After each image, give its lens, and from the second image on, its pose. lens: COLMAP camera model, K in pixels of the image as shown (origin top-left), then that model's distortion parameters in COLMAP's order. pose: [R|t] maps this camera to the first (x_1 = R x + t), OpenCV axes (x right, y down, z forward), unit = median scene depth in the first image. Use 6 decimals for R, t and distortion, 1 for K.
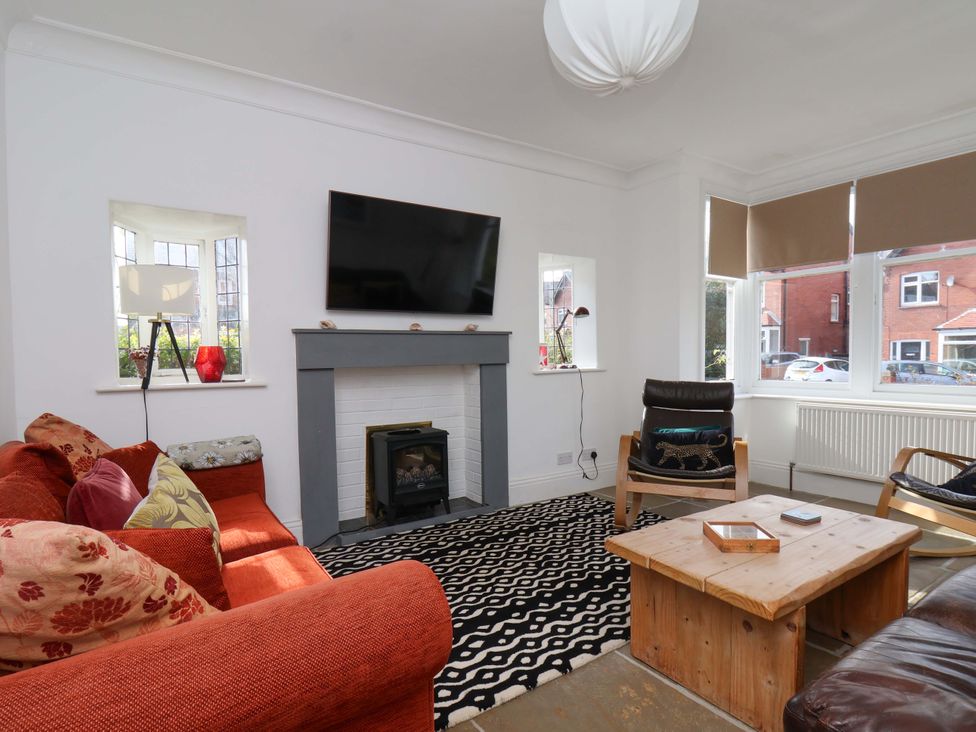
lens RADIAL K [[519.9, 0, 484.3], [0, 519.9, 369.3], [0, 0, 1]] dist [-0.016446, -0.001348]
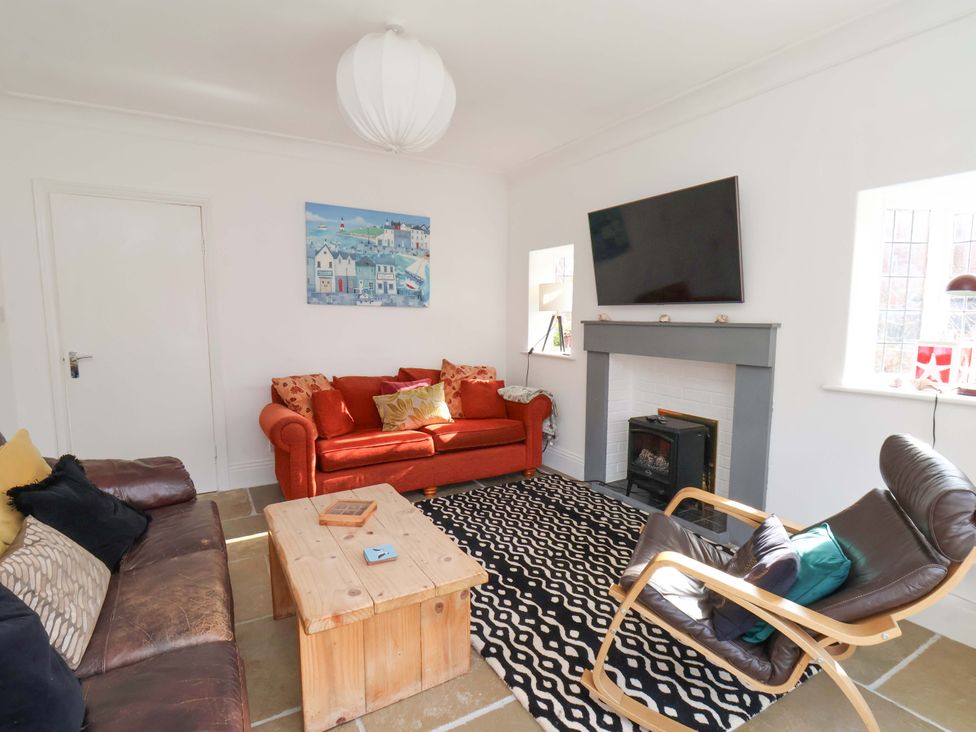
lens RADIAL K [[516.6, 0, 517.9], [0, 516.6, 376.9], [0, 0, 1]] dist [-0.032056, -0.000859]
pose [[-0.027361, 0.129666, -0.991180, 1.006884], [-0.034194, 0.990850, 0.130567, -0.104498], [0.999041, 0.037465, -0.022677, 0.864490]]
